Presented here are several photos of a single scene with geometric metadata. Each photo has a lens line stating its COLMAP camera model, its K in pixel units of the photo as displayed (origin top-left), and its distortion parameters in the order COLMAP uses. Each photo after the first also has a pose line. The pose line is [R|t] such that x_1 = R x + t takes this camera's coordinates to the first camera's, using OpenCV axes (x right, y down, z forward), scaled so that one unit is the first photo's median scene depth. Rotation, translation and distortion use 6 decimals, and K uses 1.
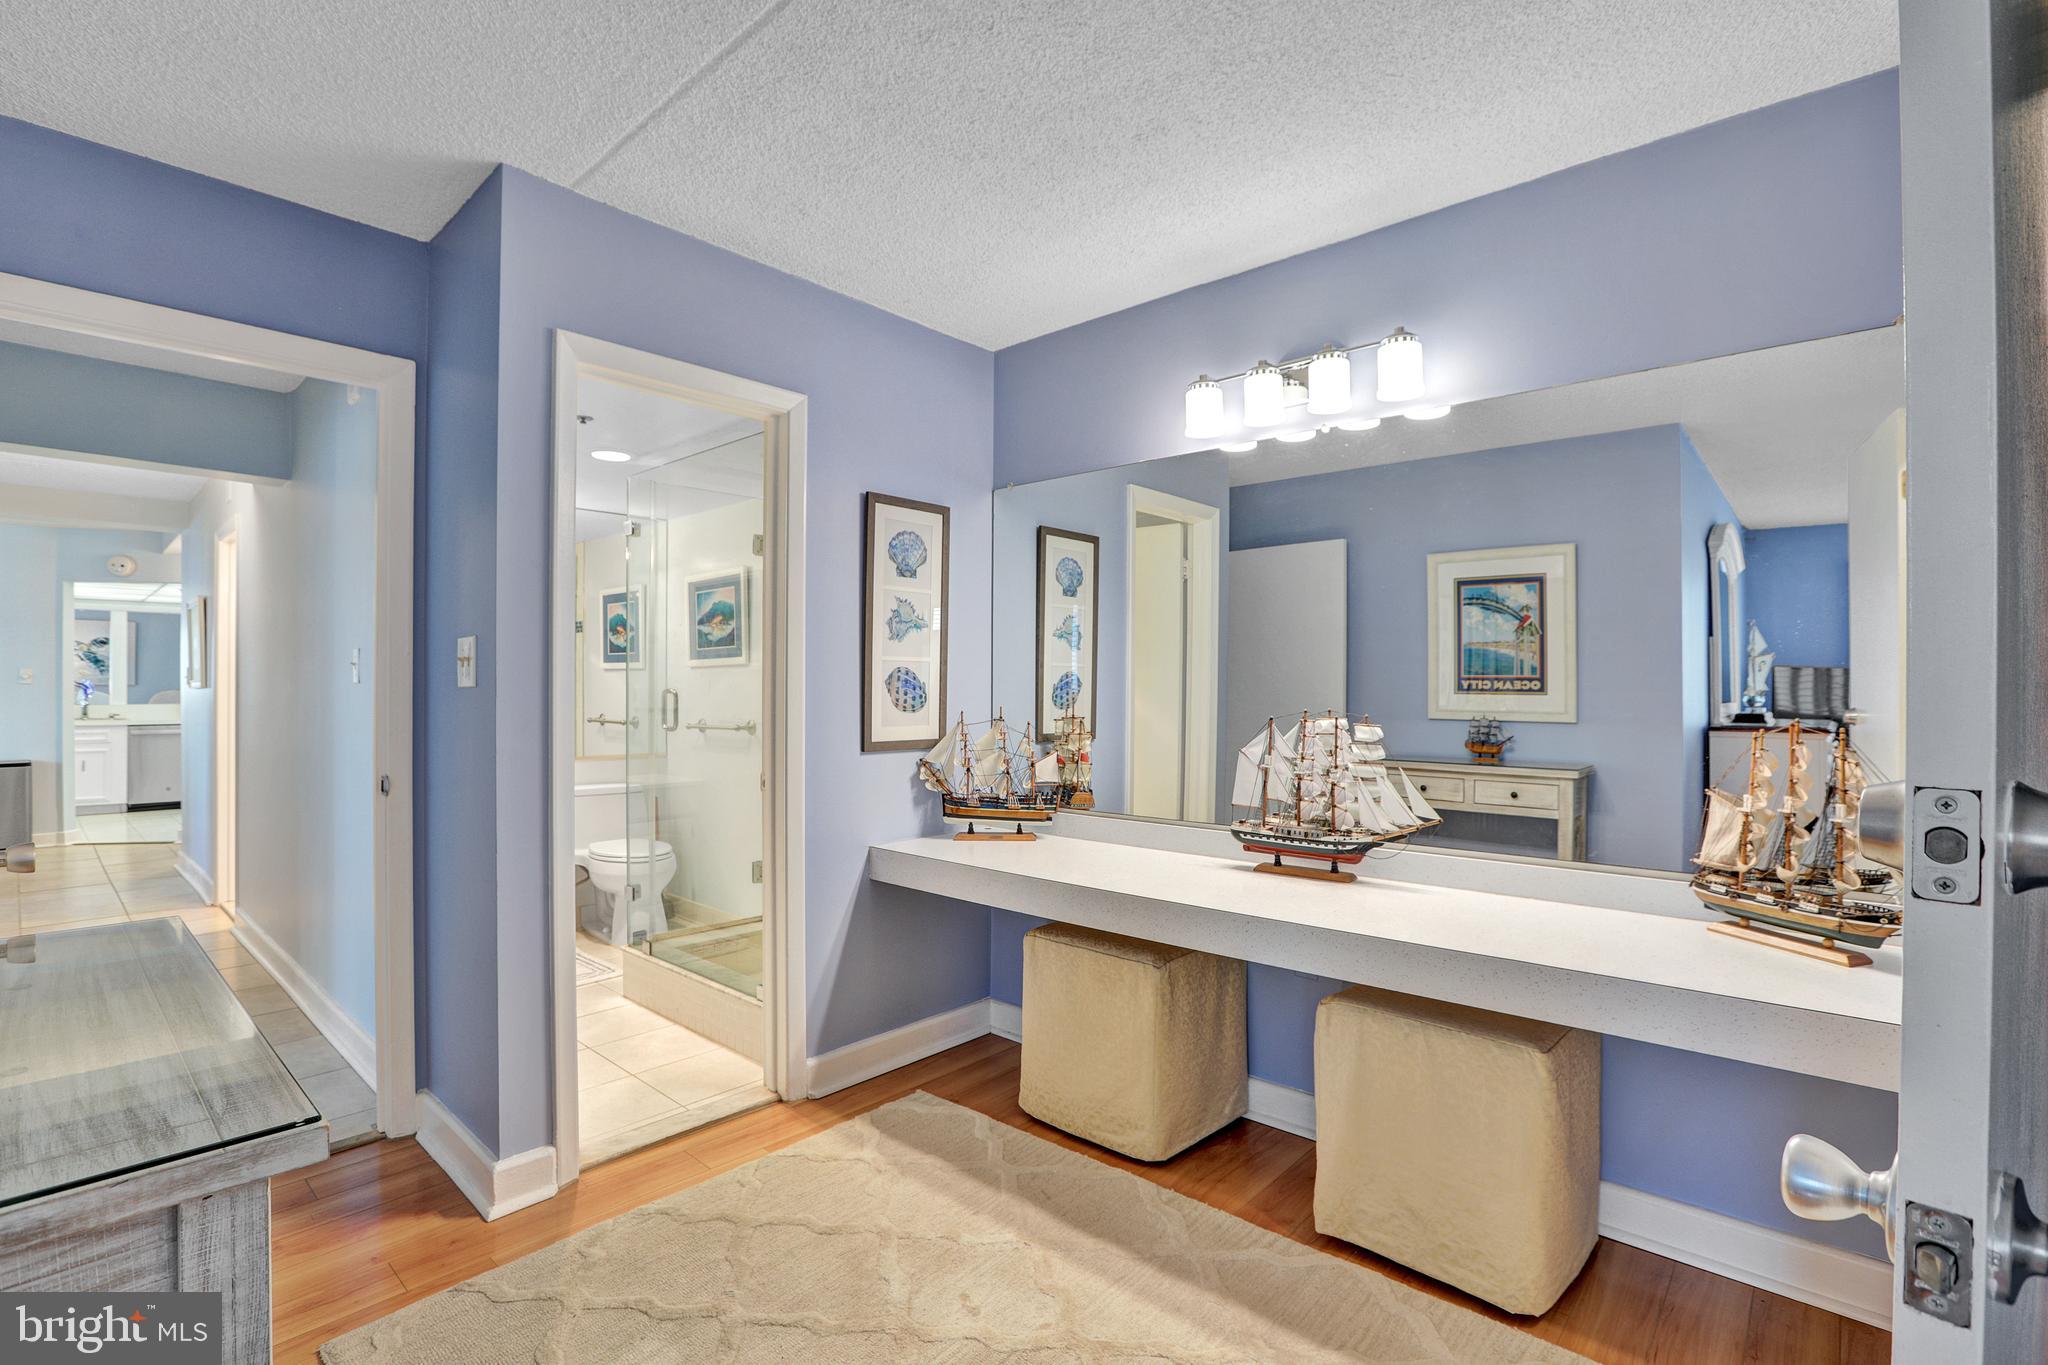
lens RADIAL K [[936.3, 0, 947.8], [0, 936.3, 699.4], [0, 0, 1]] dist [-0.046153, 0.000303]
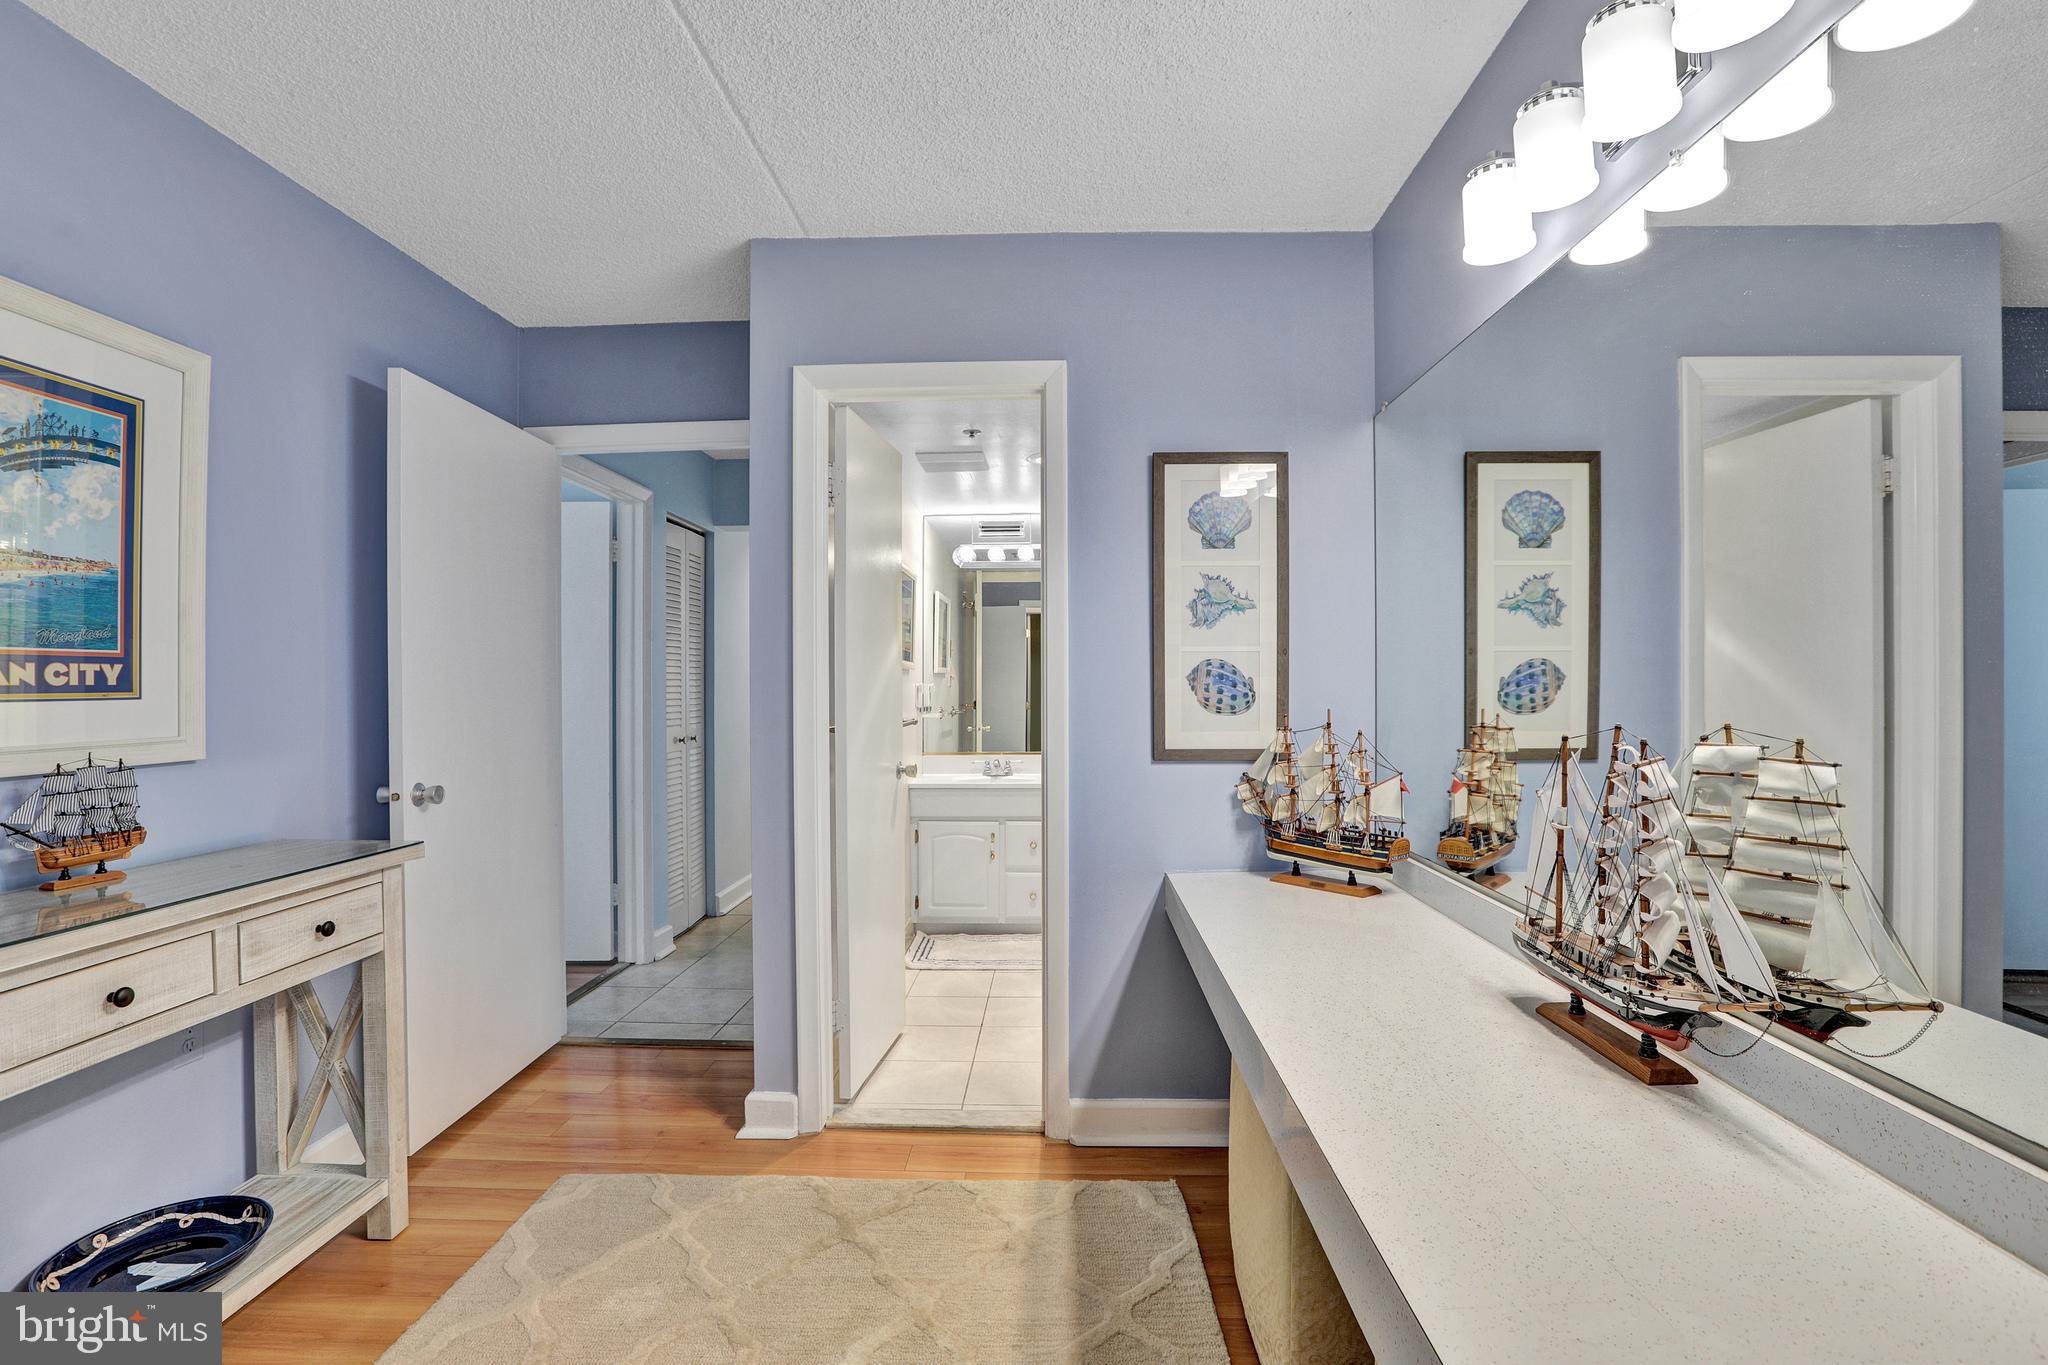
lens RADIAL K [[916.5, 0, 1018.7], [0, 916.5, 692.0], [0, 0, 1]] dist [-0.036131, 0.000353]
pose [[0.670786, 0.000499, -0.741651, 0.424854], [-0.005195, 0.999978, -0.004025, -0.001643], [0.741633, 0.006553, 0.670774, 0.335410]]
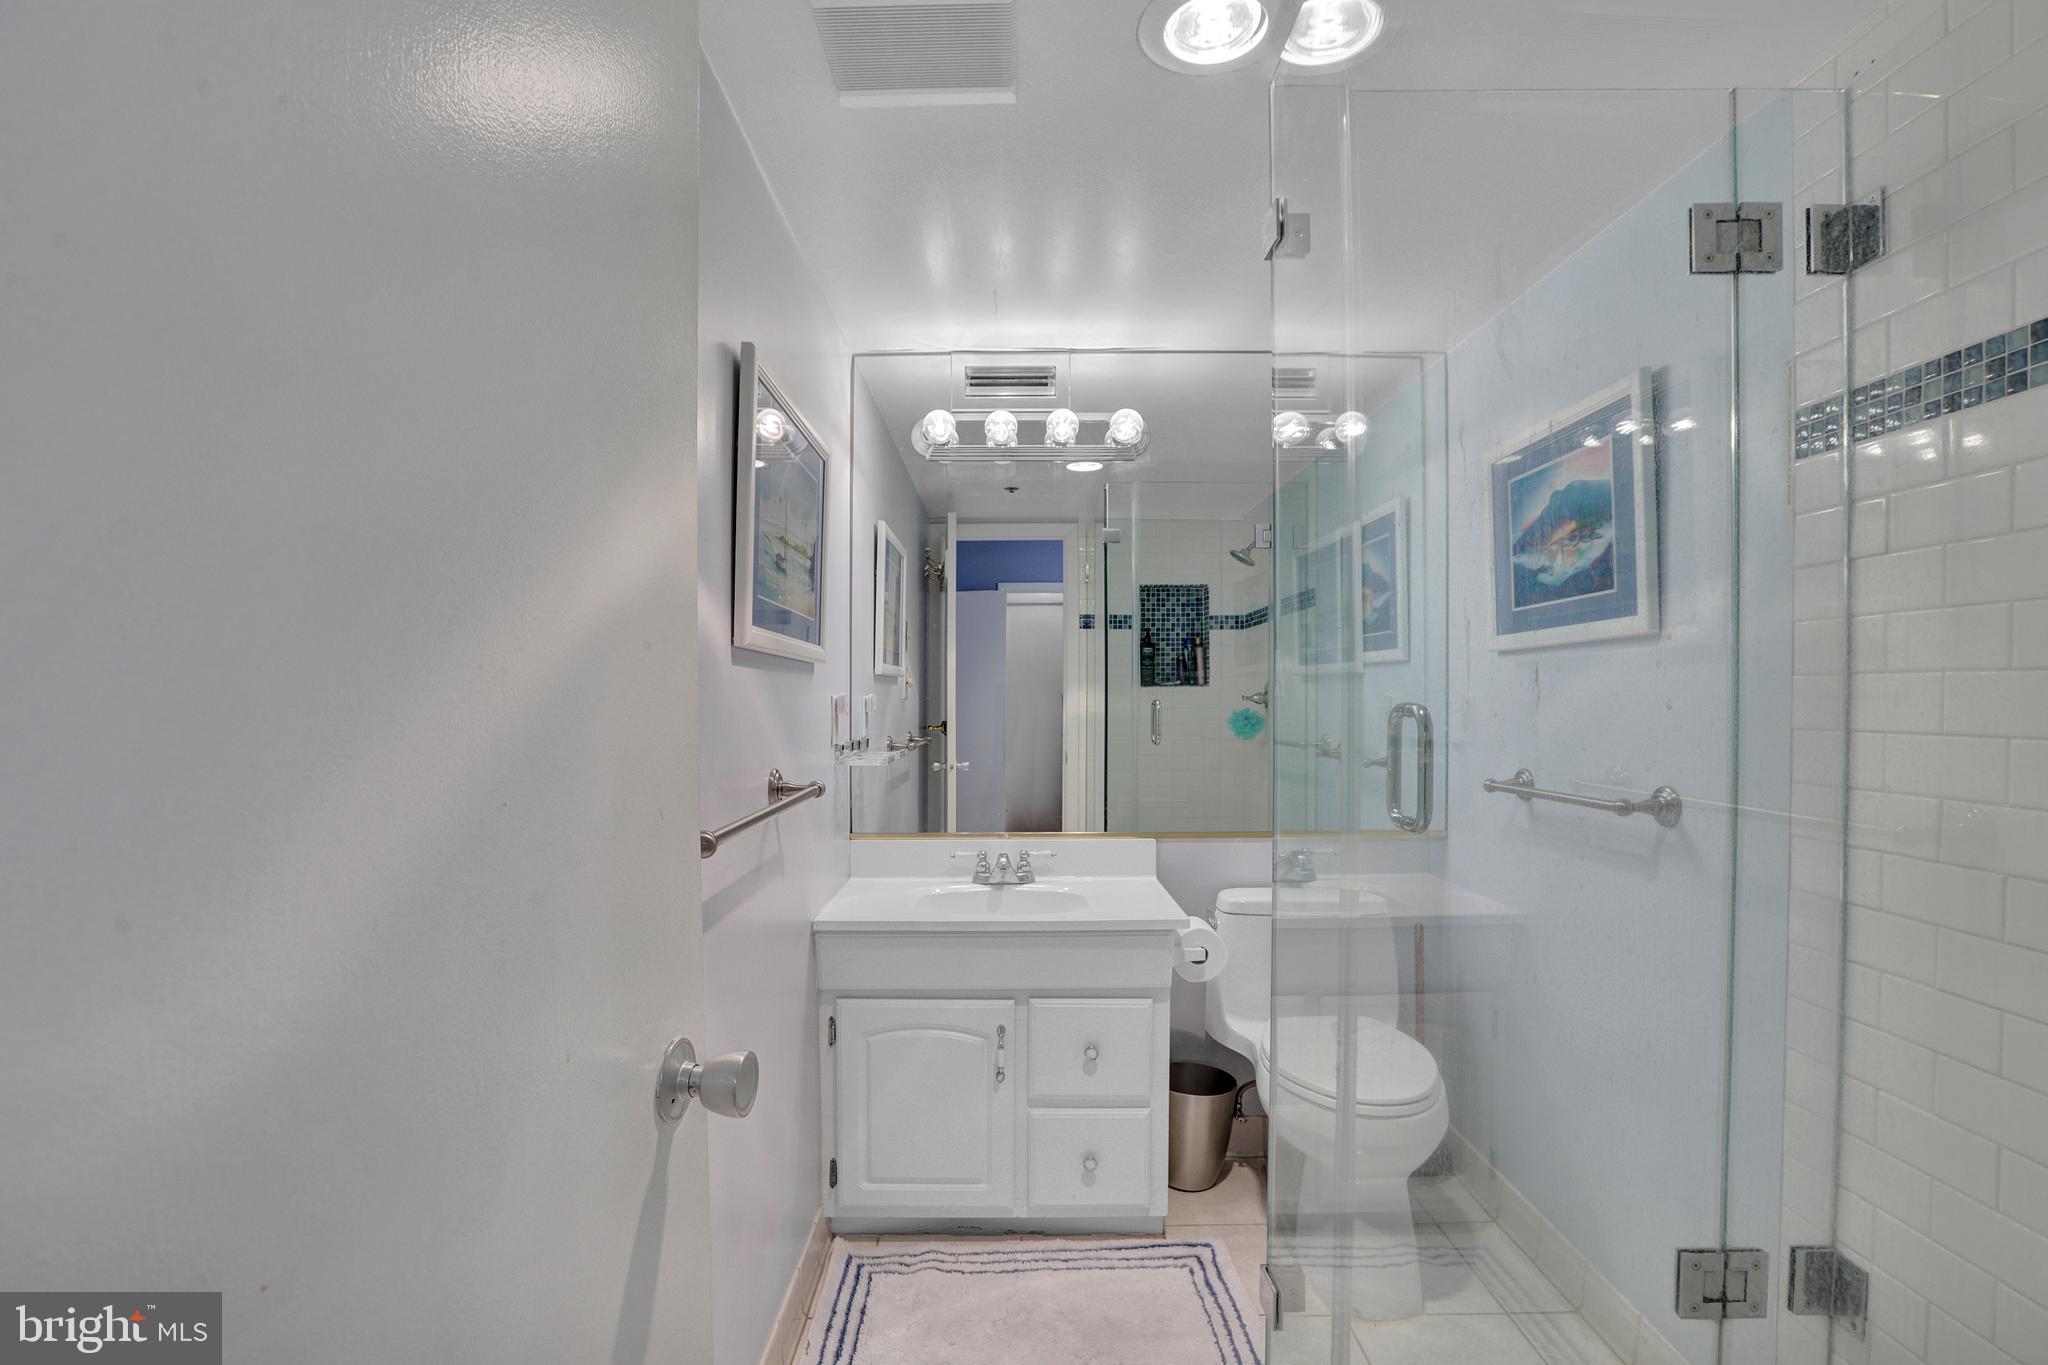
lens RADIAL K [[916.5, 0, 1018.7], [0, 916.5, 692.0], [0, 0, 1]] dist [-0.036131, 0.000353]
pose [[0.706118, -0.007049, -0.708059, -0.201402], [-0.005075, 0.999874, -0.015015, -0.012266], [0.708076, 0.014196, 0.705993, 0.821659]]
